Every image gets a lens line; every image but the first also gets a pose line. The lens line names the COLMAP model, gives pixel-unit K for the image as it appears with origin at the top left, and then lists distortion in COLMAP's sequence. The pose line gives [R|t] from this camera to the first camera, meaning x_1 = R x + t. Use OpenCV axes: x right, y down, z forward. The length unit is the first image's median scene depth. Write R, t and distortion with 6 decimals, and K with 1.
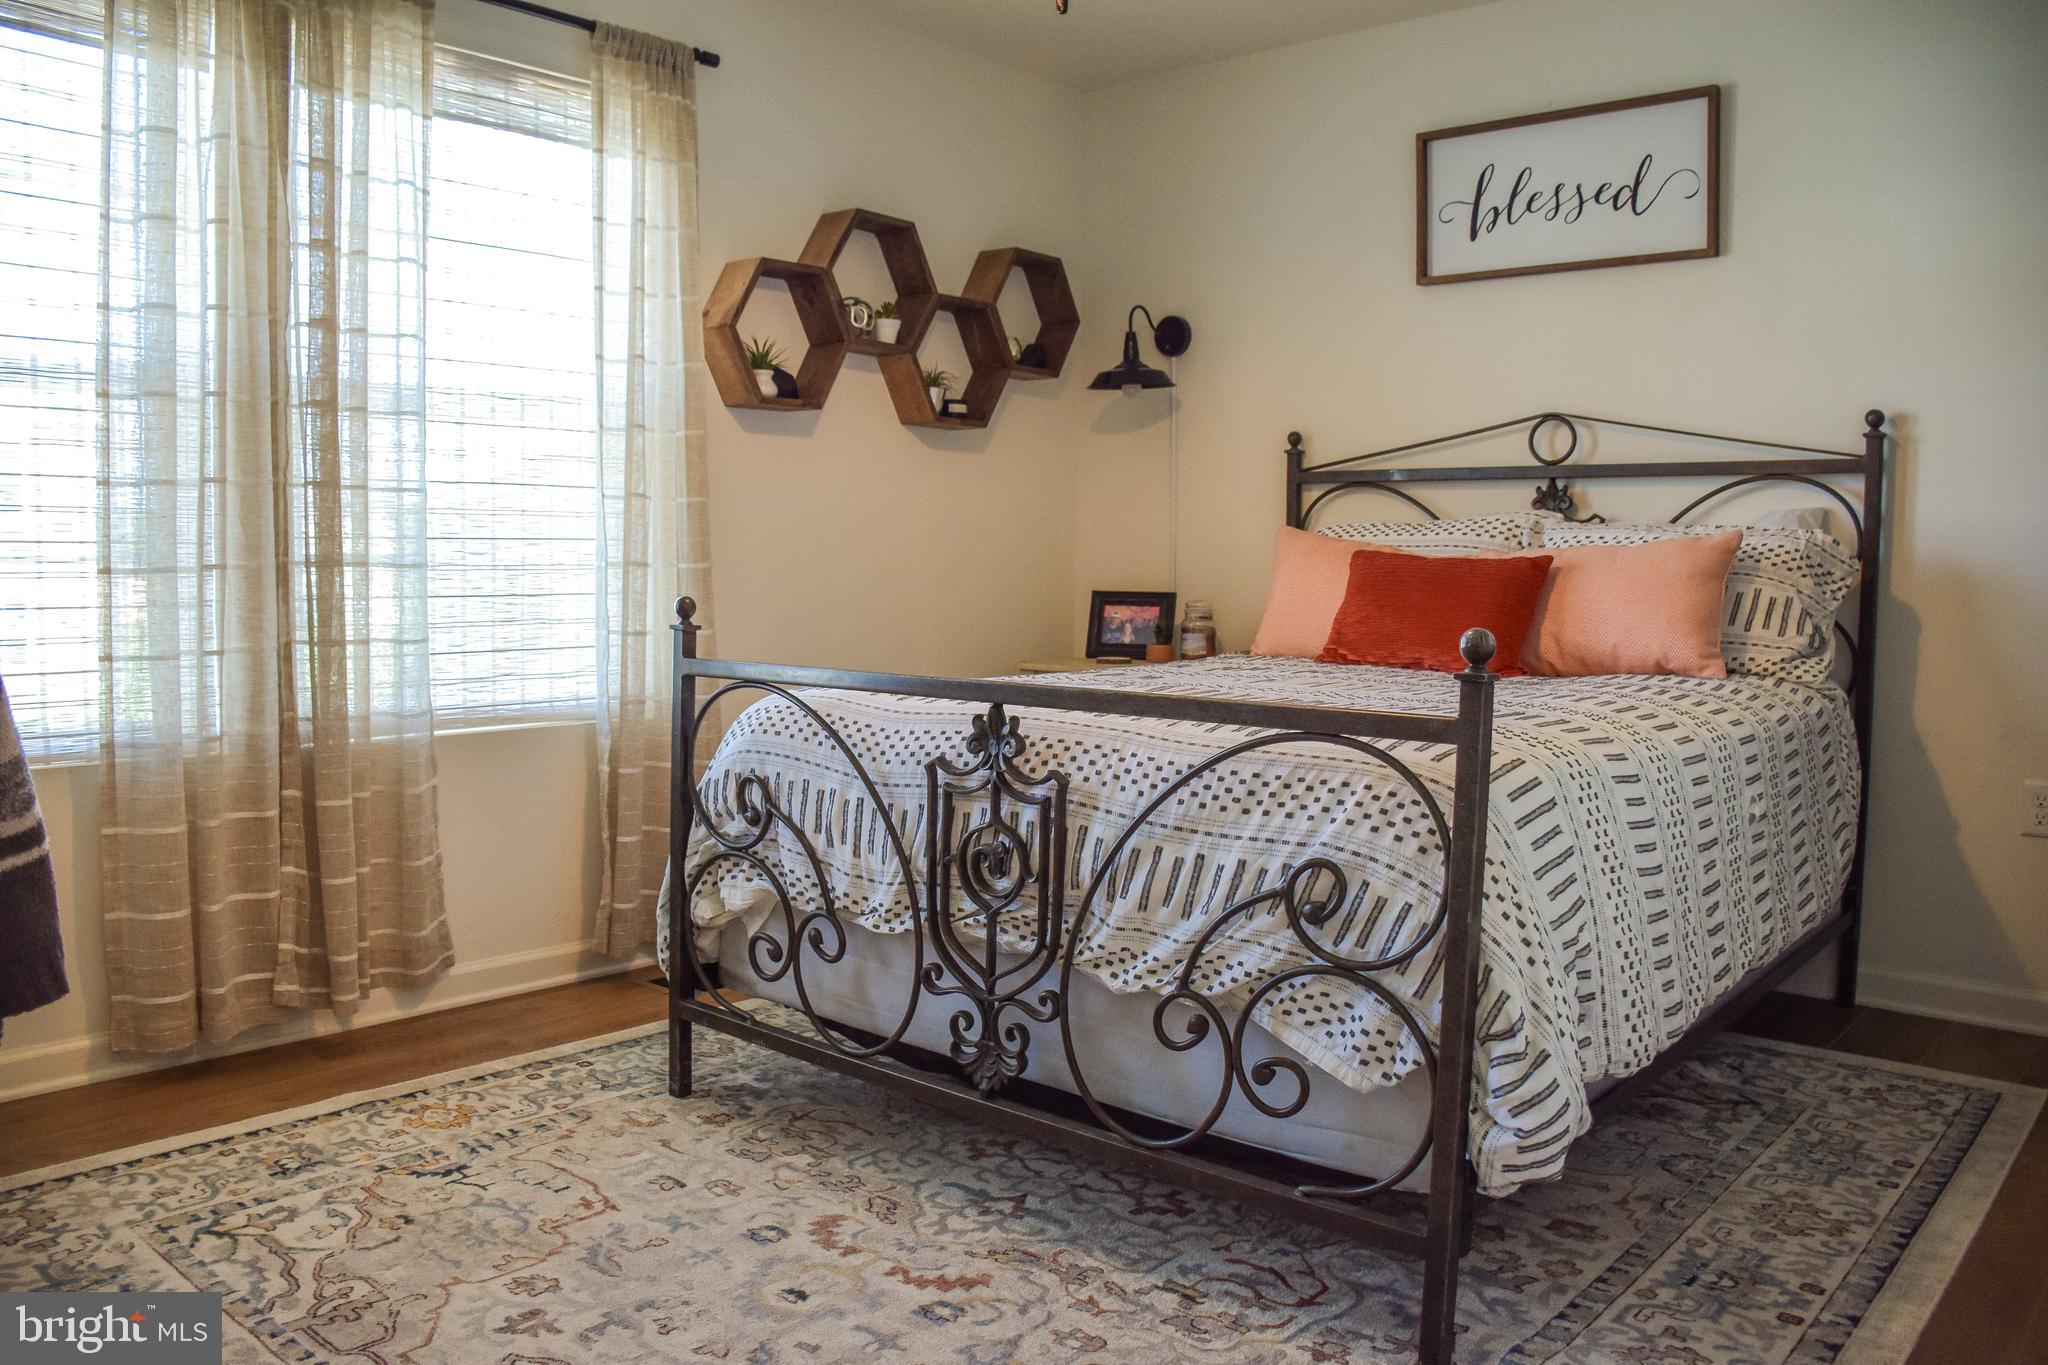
lens RADIAL K [[1602.9, 0, 1024.0], [0, 1602.9, 682.5], [0, 0, 1]] dist [-0.149751, 0.125800]
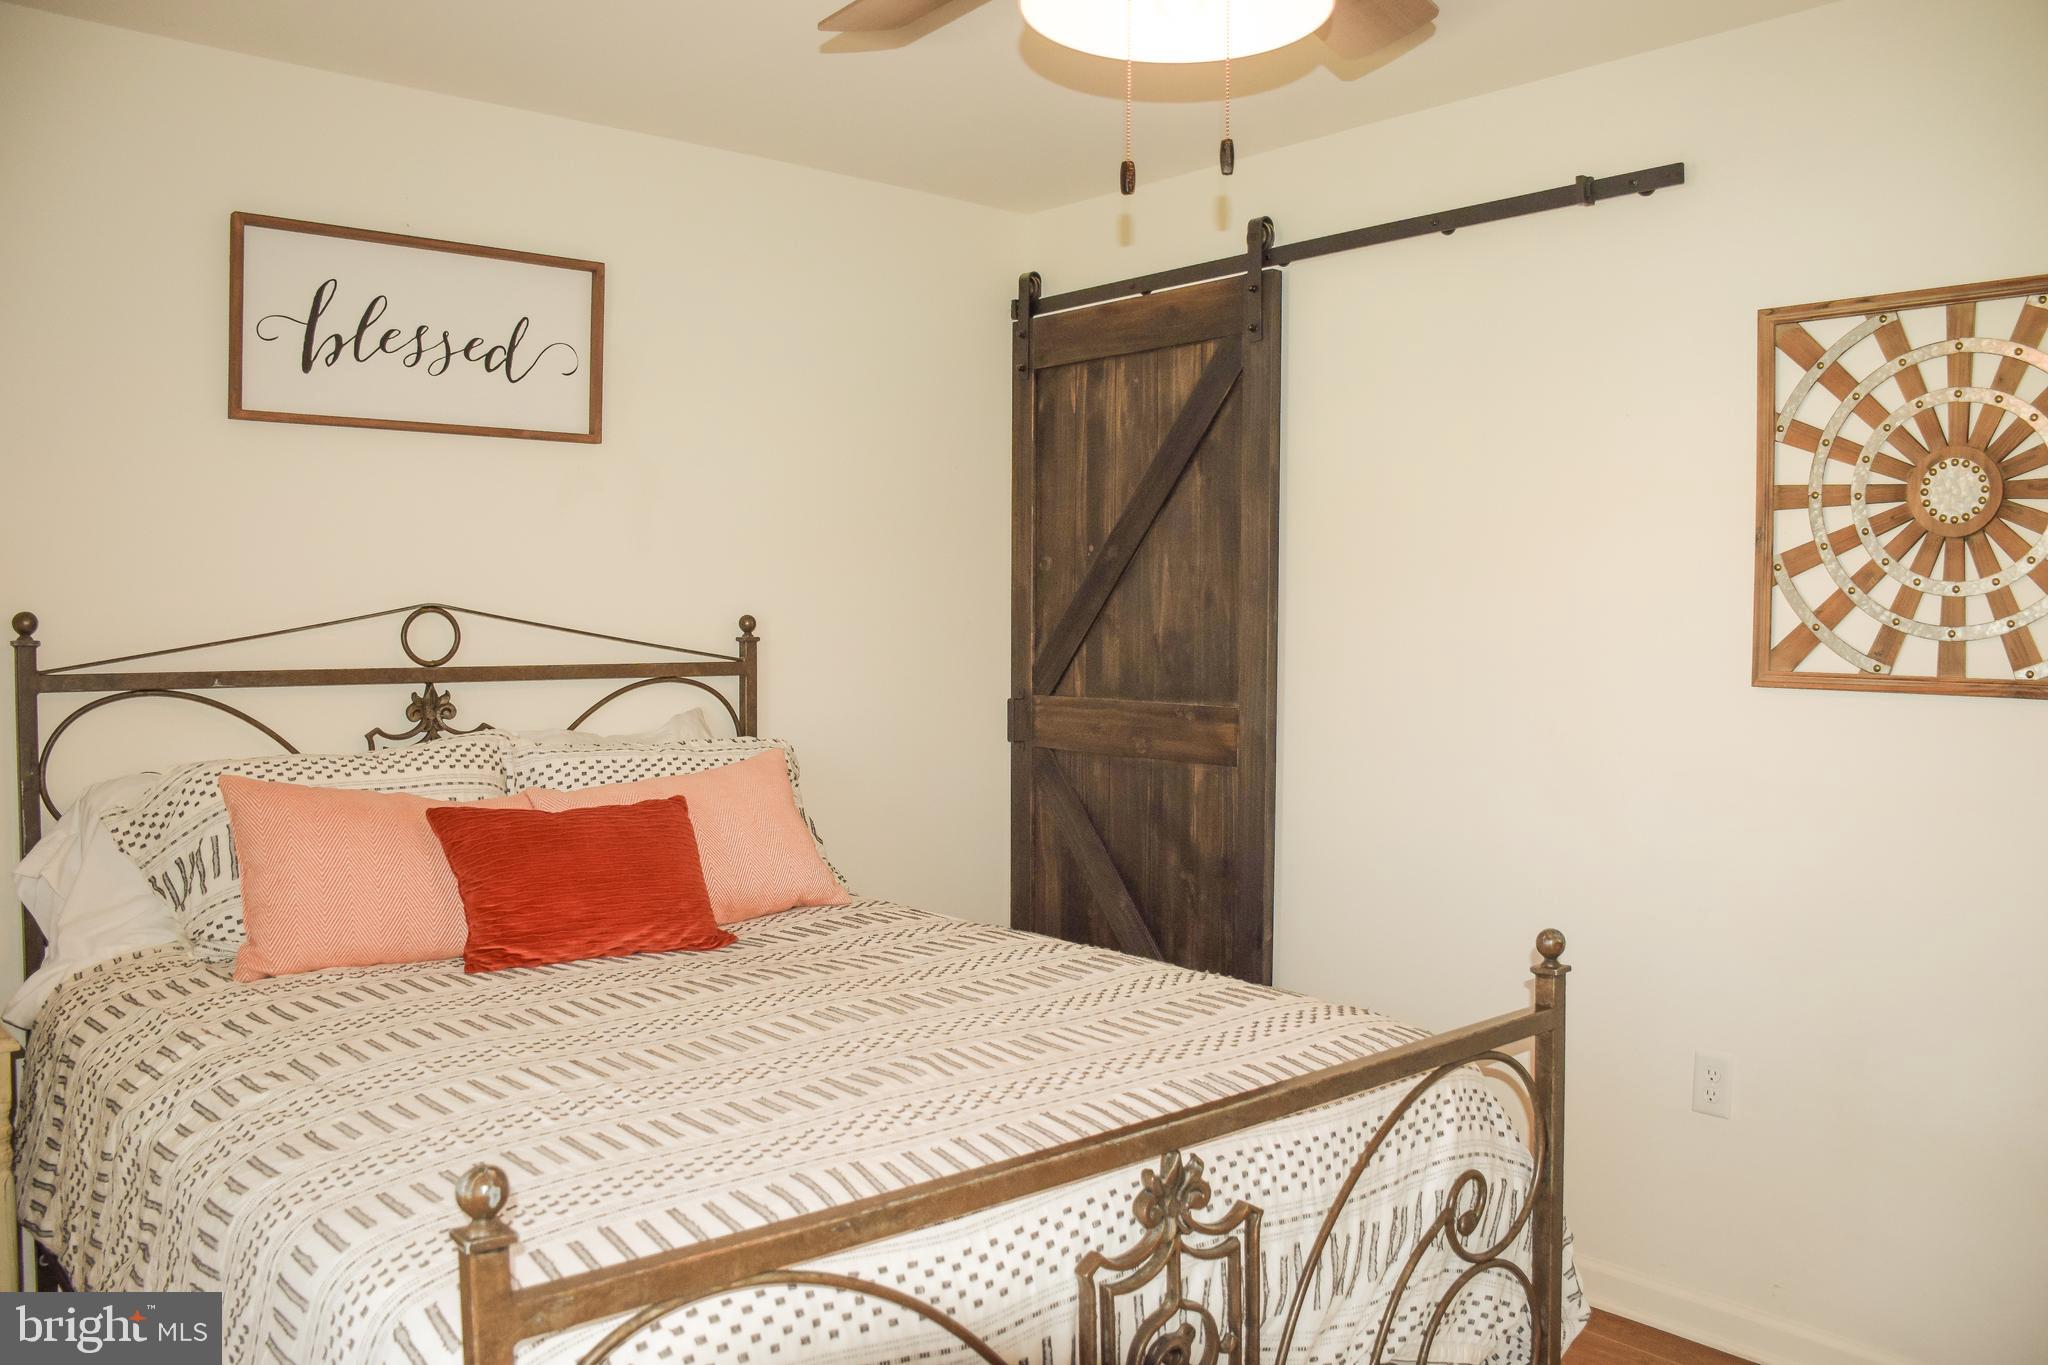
lens RADIAL K [[1602.9, 0, 1024.0], [0, 1602.9, 682.5], [0, 0, 1]] dist [-0.149751, 0.125800]
pose [[0.143831, -0.049504, 0.988363, -0.448235], [0.075383, 0.996394, 0.038936, -0.141689], [-0.986727, 0.068905, 0.147044, 0.586586]]
